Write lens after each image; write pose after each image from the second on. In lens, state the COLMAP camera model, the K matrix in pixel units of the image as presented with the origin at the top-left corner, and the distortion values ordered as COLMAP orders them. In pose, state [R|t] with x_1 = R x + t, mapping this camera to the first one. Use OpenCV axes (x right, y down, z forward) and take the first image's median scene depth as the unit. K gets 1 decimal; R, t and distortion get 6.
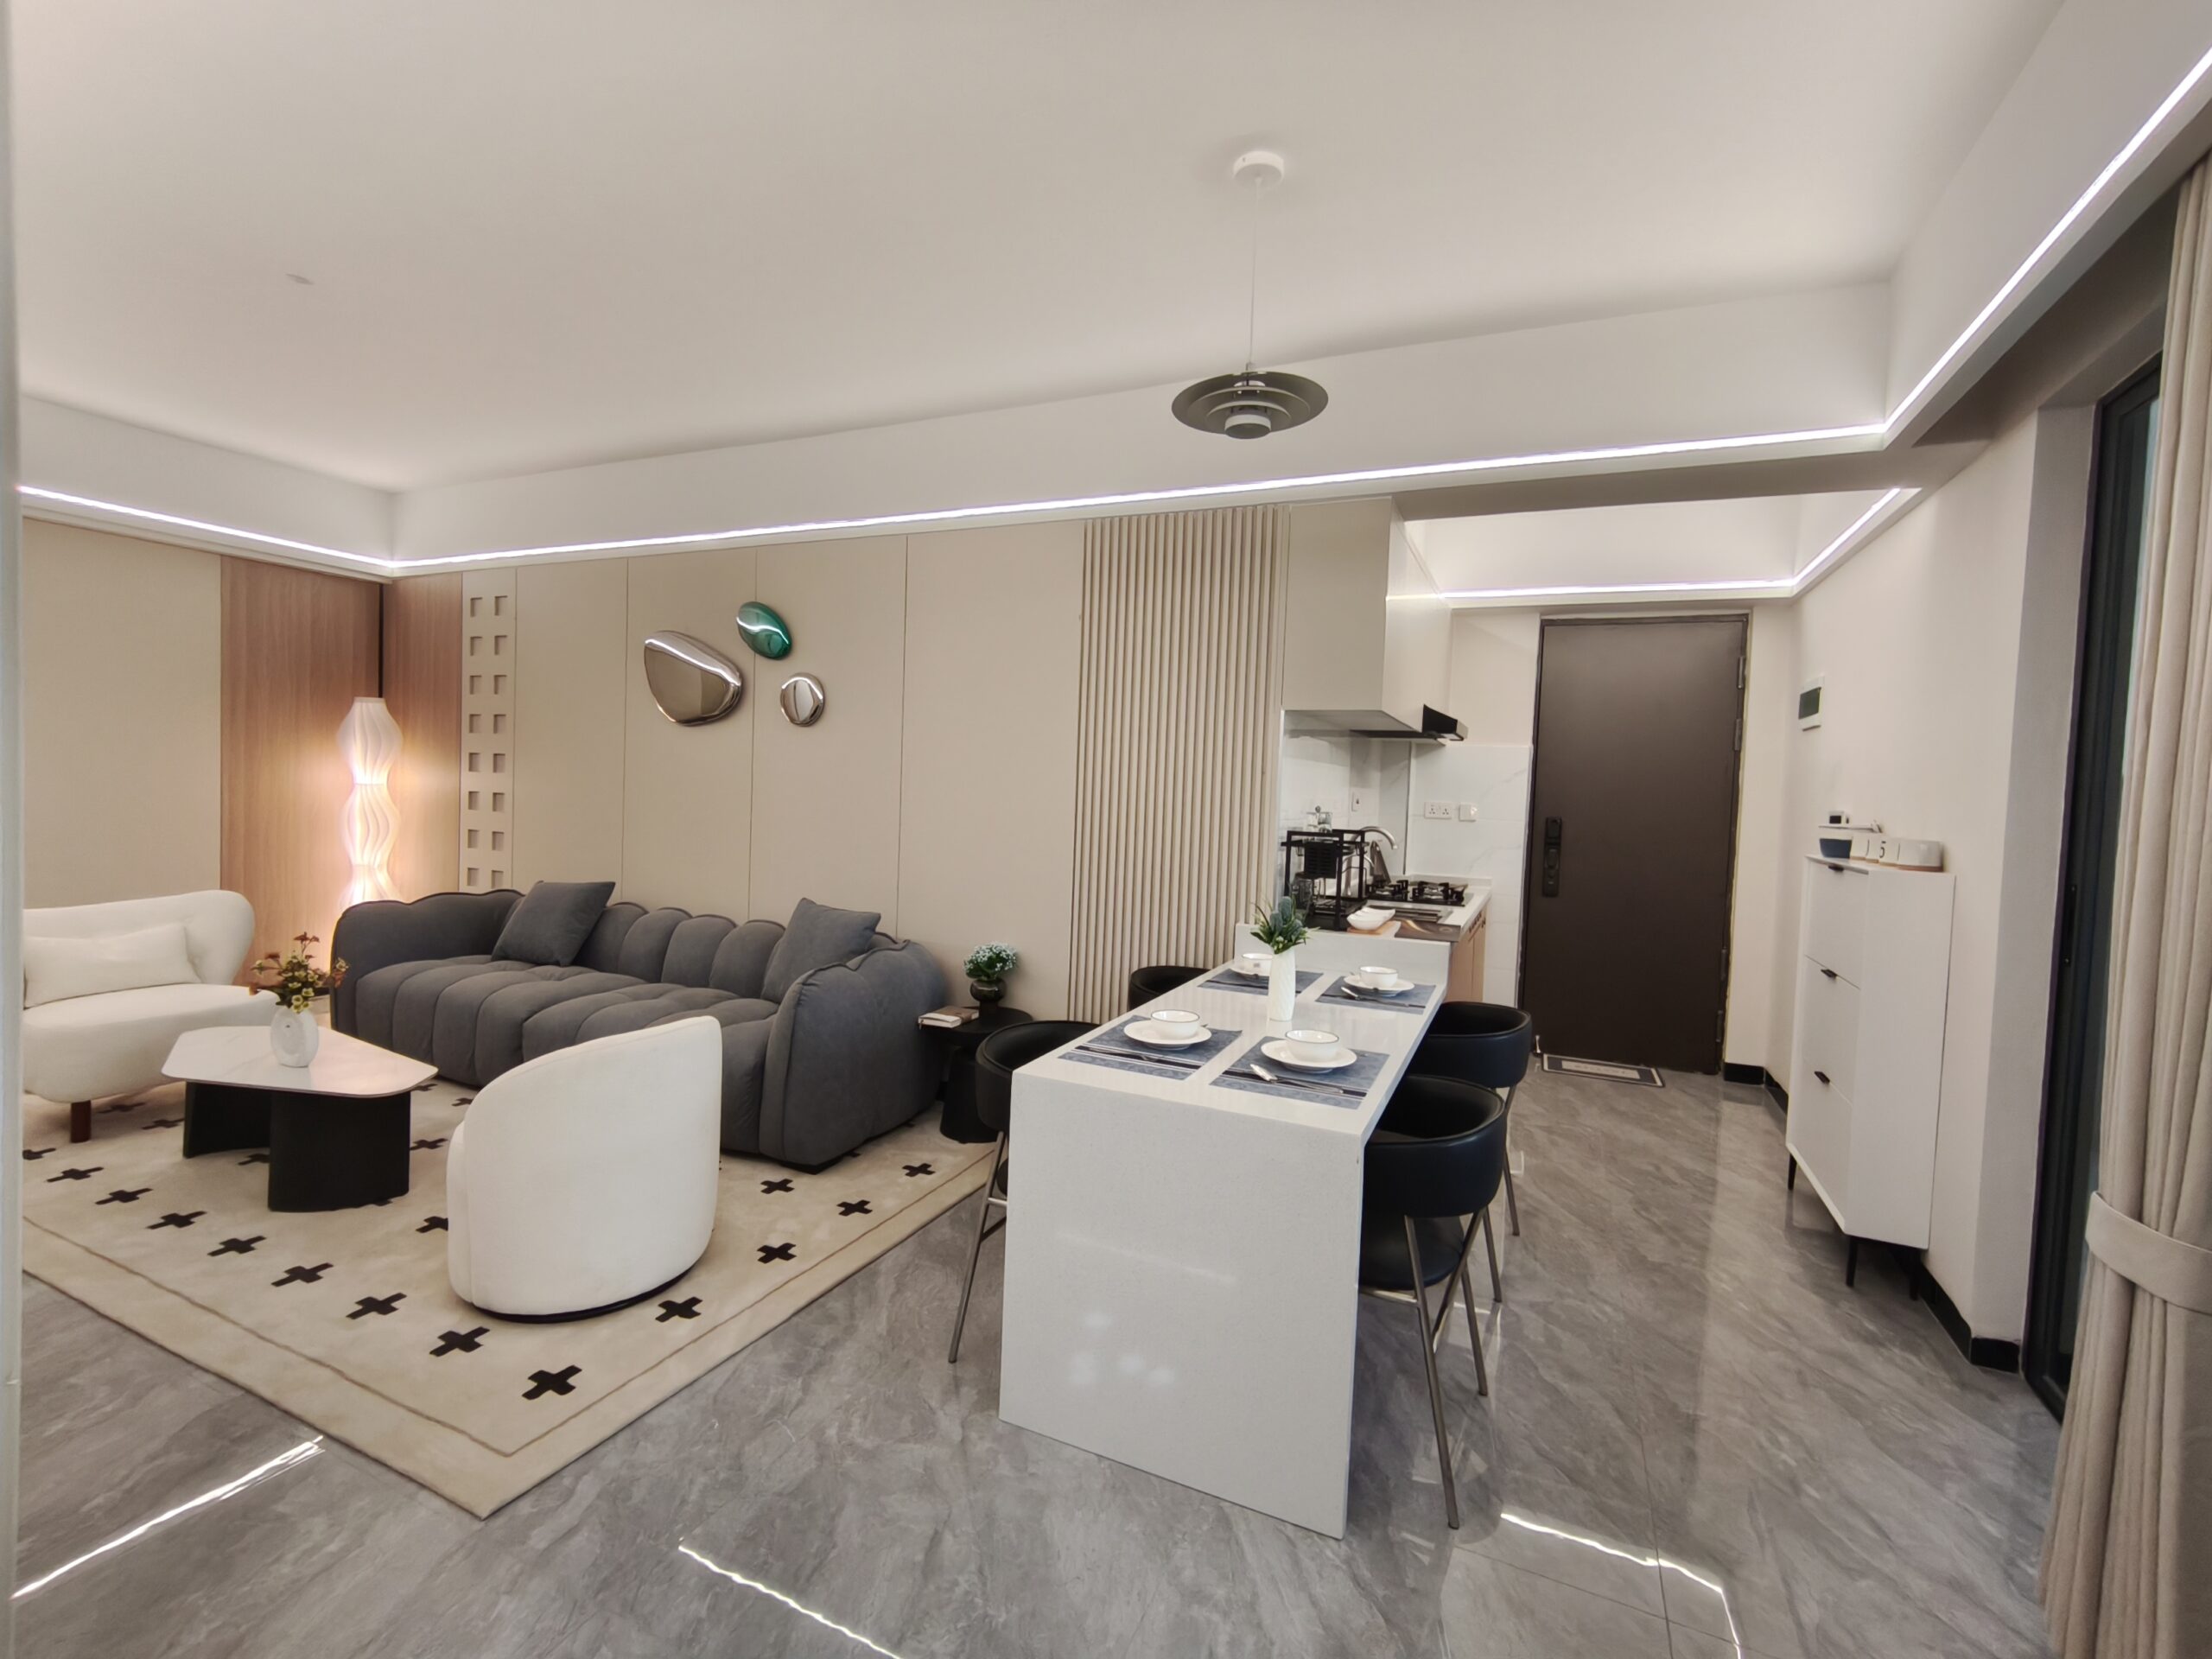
lens RADIAL K [[977.1, 0, 1105.1], [0, 977.1, 822.8], [0, 0, 1]] dist [-0.002794, 0.002479]
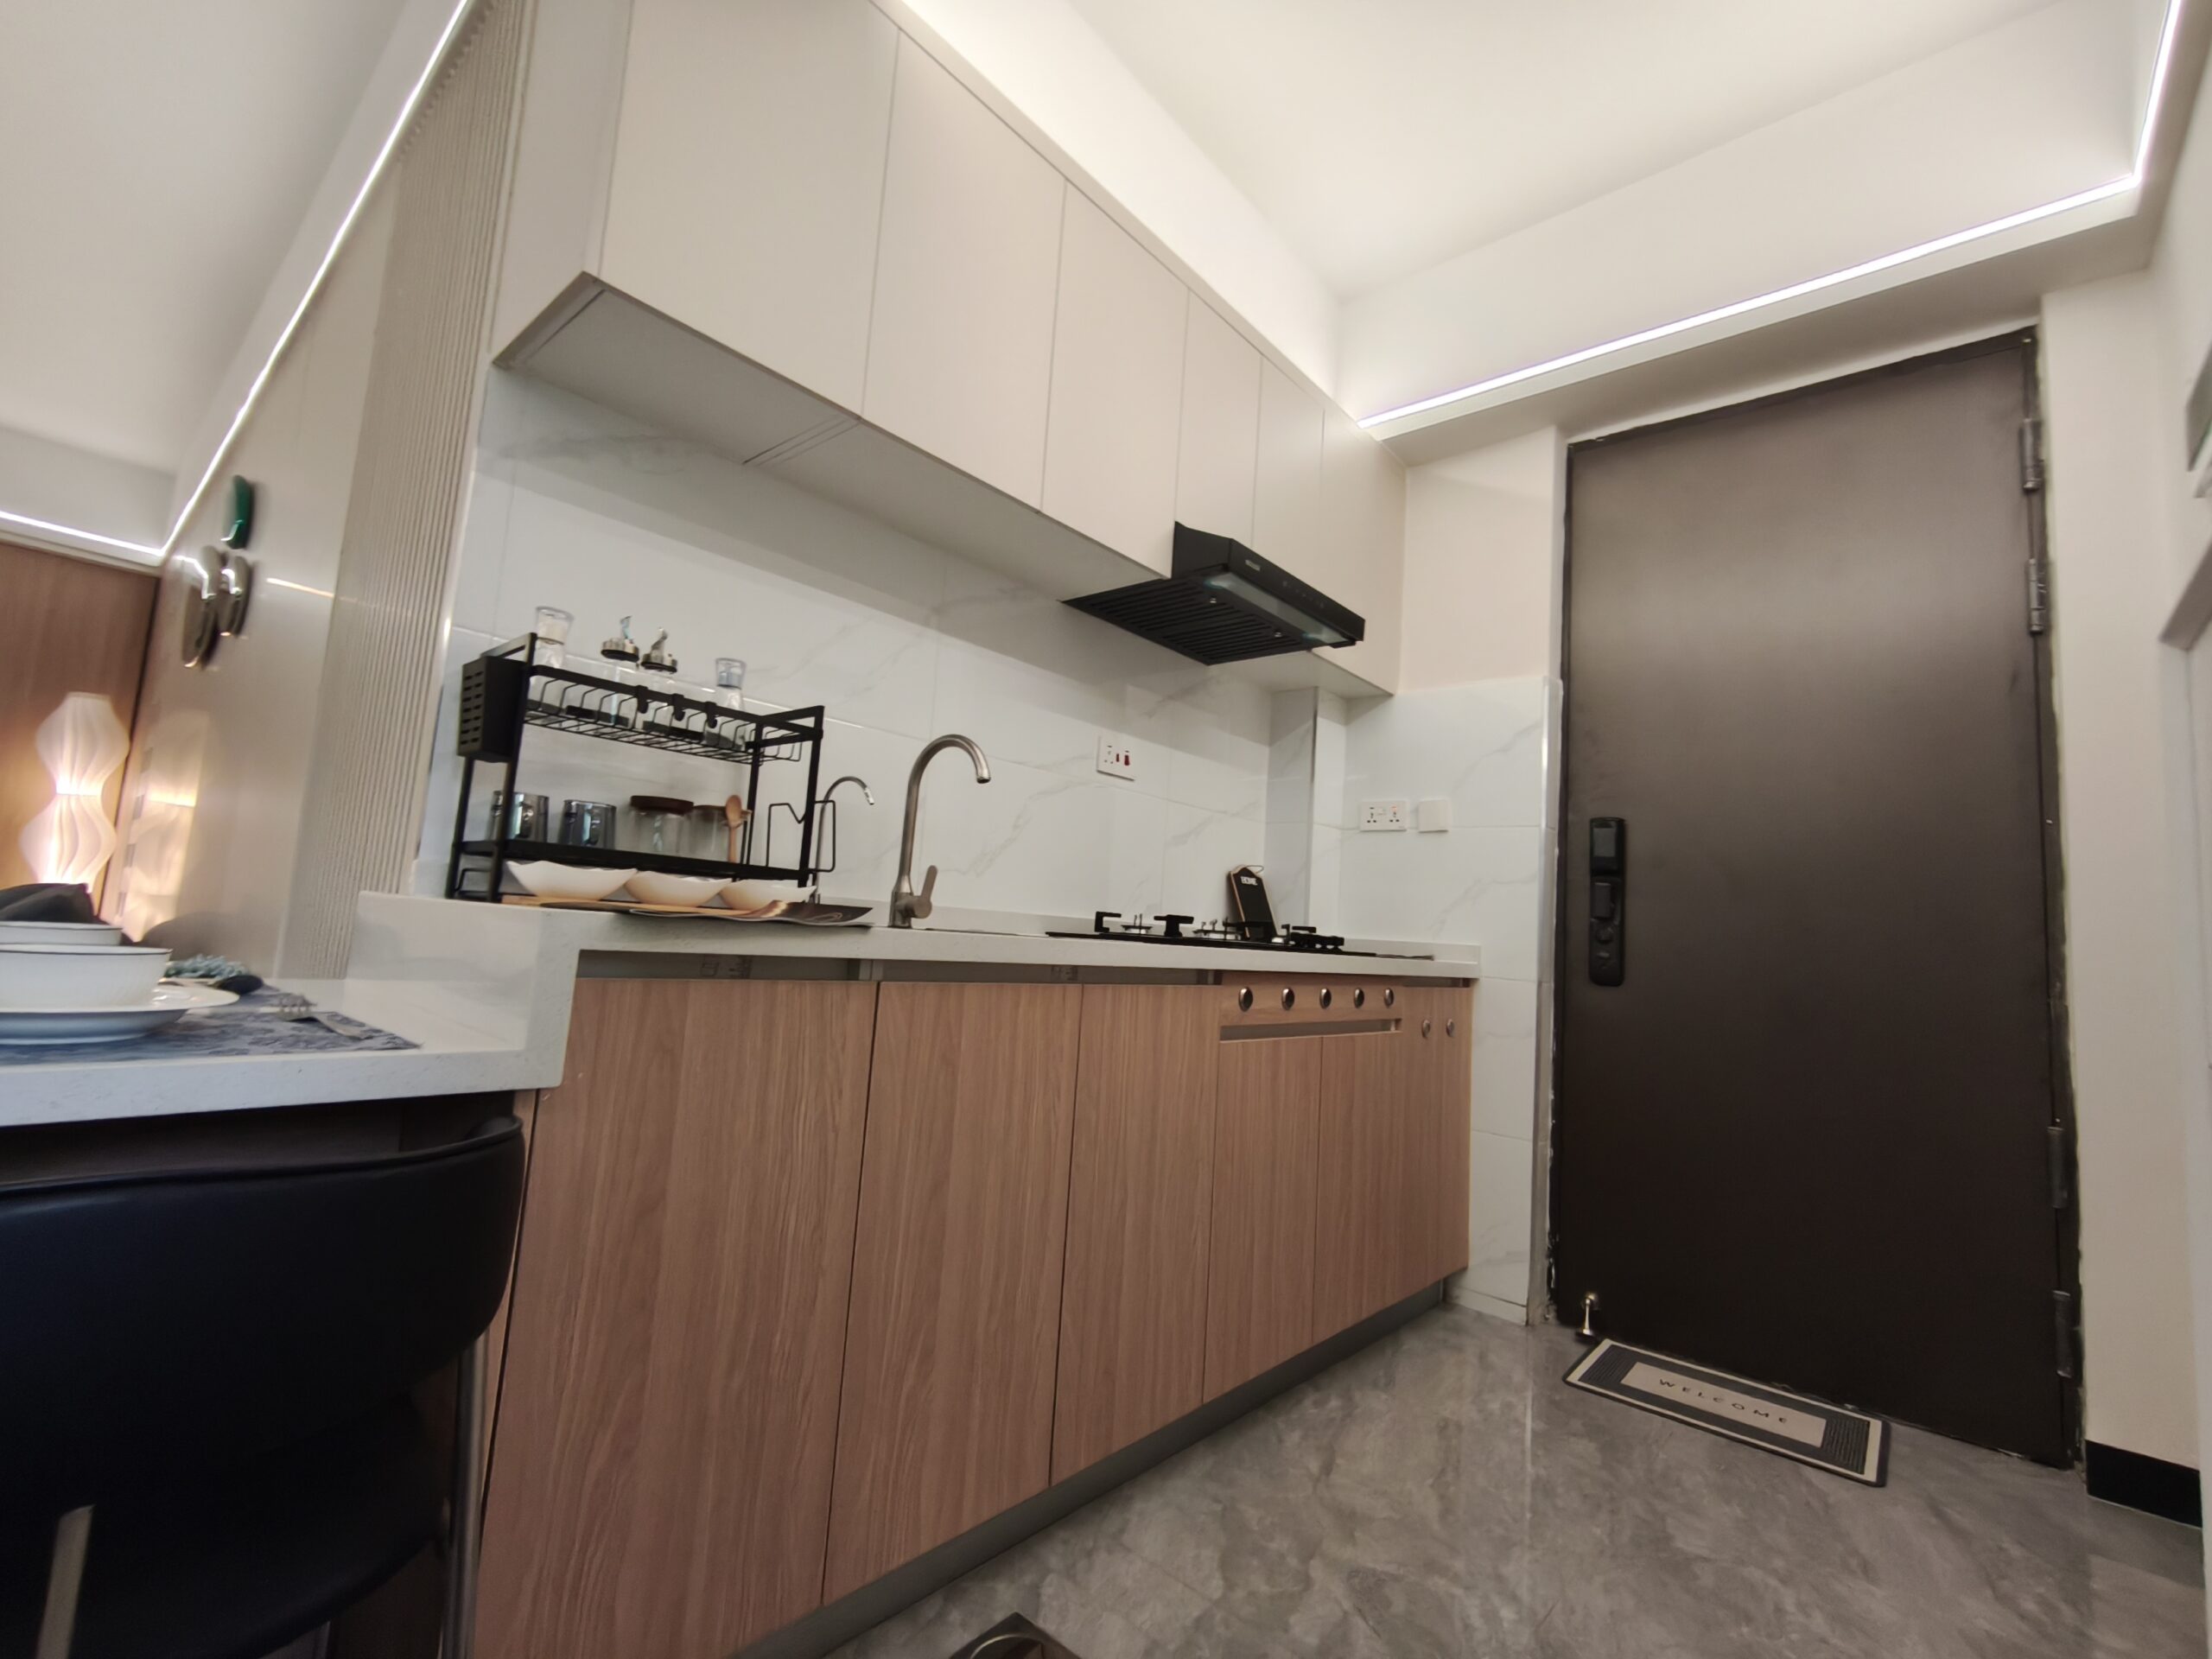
lens RADIAL K [[977.1, 0, 1102.3], [0, 977.1, 827.7], [0, 0, 1]] dist [-0.002794, 0.002479]
pose [[0.959451, -0.002458, -0.281863, 0.367935], [-0.043140, 0.986901, -0.155455, 0.087615], [0.278553, 0.161311, 0.946777, 0.489874]]
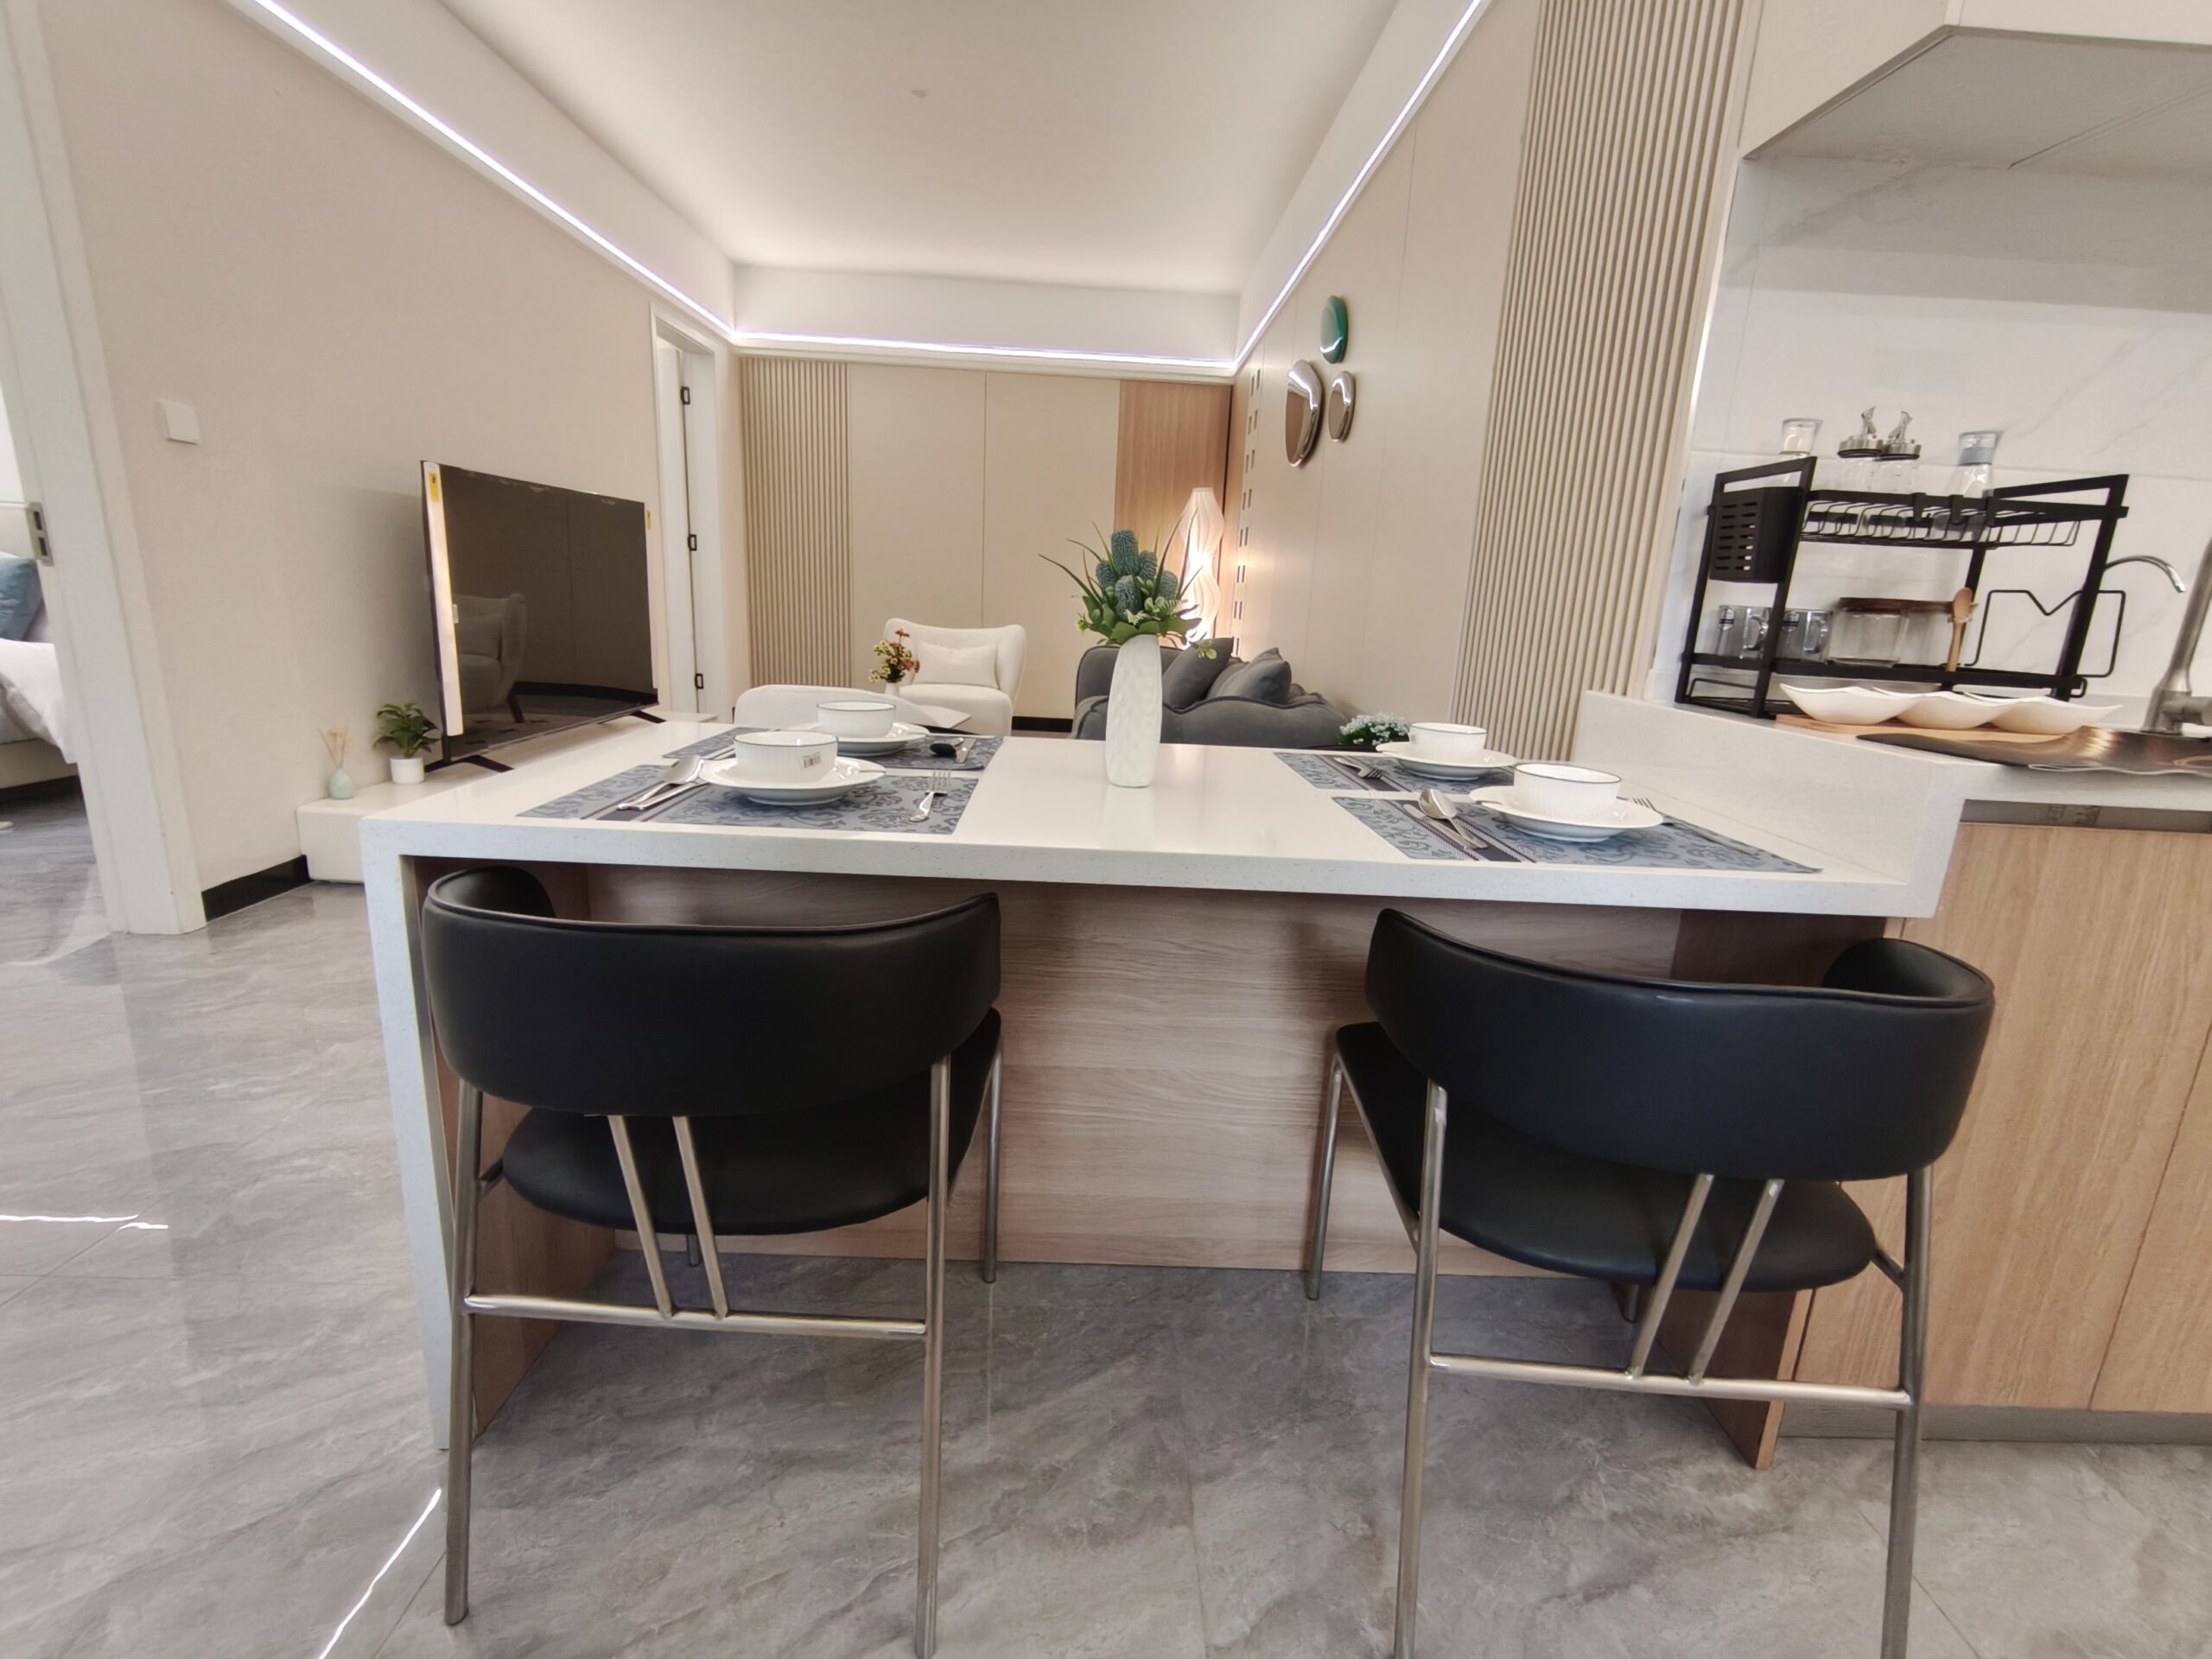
lens RADIAL K [[977.1, 0, 1114.2], [0, 977.1, 816.3], [0, 0, 1]] dist [-0.002794, 0.002479]
pose [[0.442893, 0.185135, -0.877252, 0.321405], [-0.071881, 0.982631, 0.171085, 0.069198], [0.893689, -0.012715, 0.448508, 0.404814]]
